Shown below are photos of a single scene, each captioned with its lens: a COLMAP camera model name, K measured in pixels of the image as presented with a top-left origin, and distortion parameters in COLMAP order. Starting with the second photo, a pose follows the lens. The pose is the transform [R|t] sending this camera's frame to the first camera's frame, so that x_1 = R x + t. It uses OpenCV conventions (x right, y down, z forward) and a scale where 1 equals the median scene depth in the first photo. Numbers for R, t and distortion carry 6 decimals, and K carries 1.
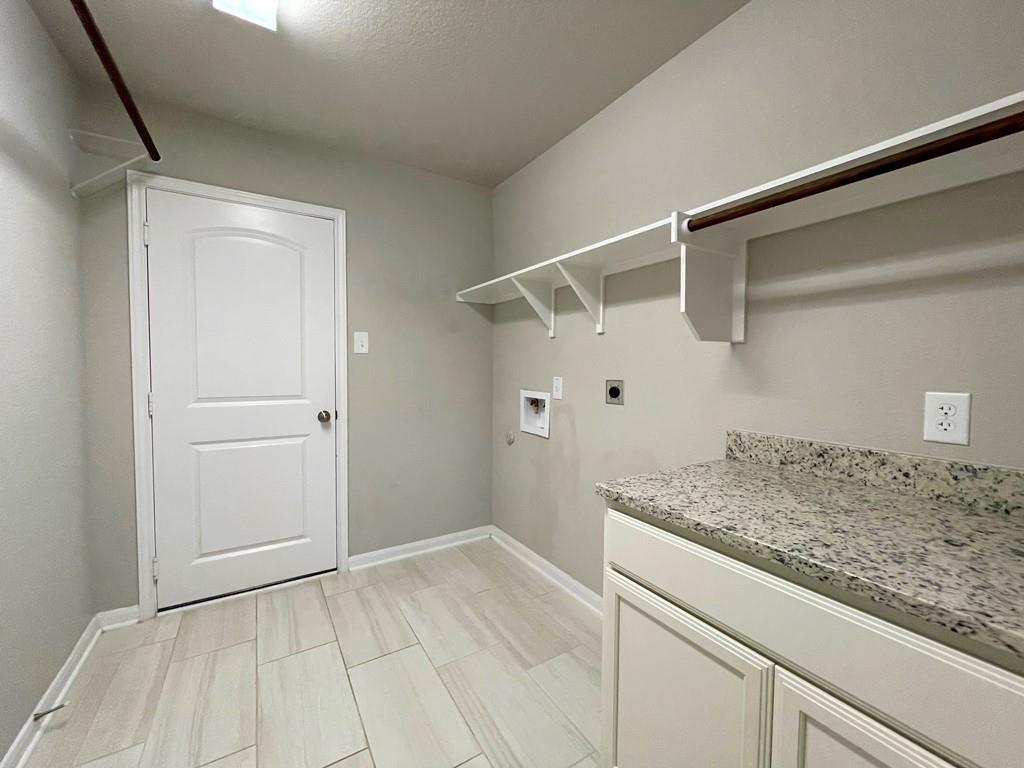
lens RADIAL K [[414.4, 0, 516.4], [0, 414.4, 384.2], [0, 0, 1]] dist [-0.002120, -0.000235]
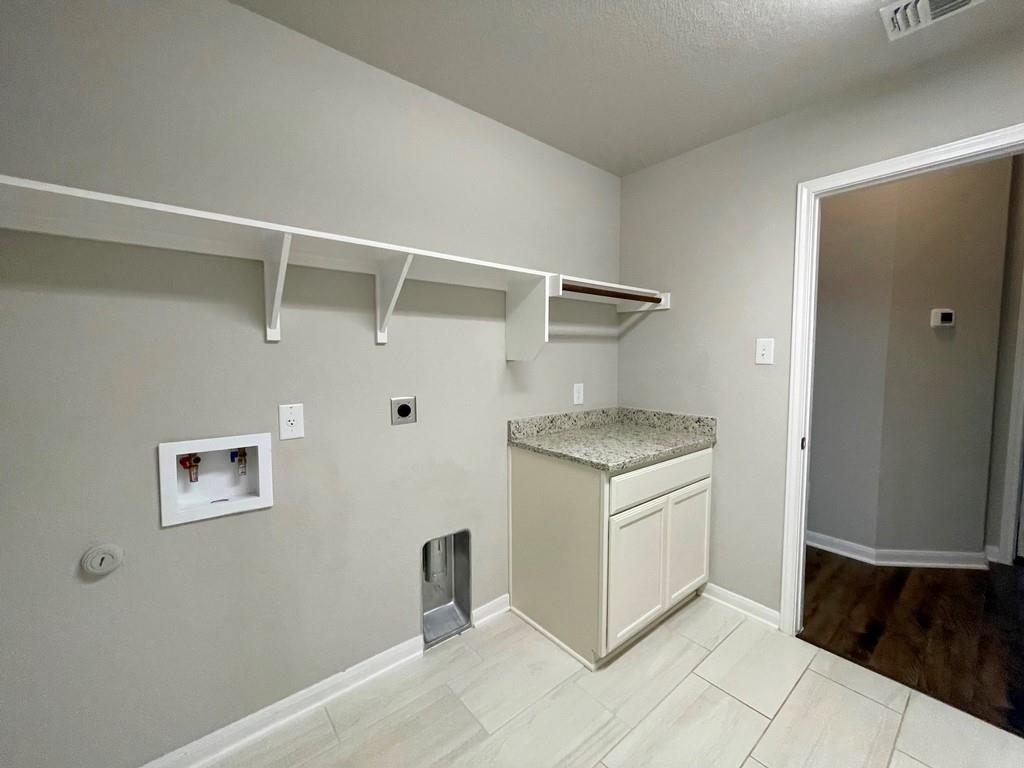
lens RADIAL K [[414.4, 0, 516.3], [0, 414.4, 380.2], [0, 0, 1]] dist [-0.002120, -0.000235]
pose [[-0.132736, -0.069828, 0.988689, -0.958906], [0.042368, 0.996204, 0.076047, -0.146642], [-0.990245, 0.051983, -0.129274, 1.221834]]
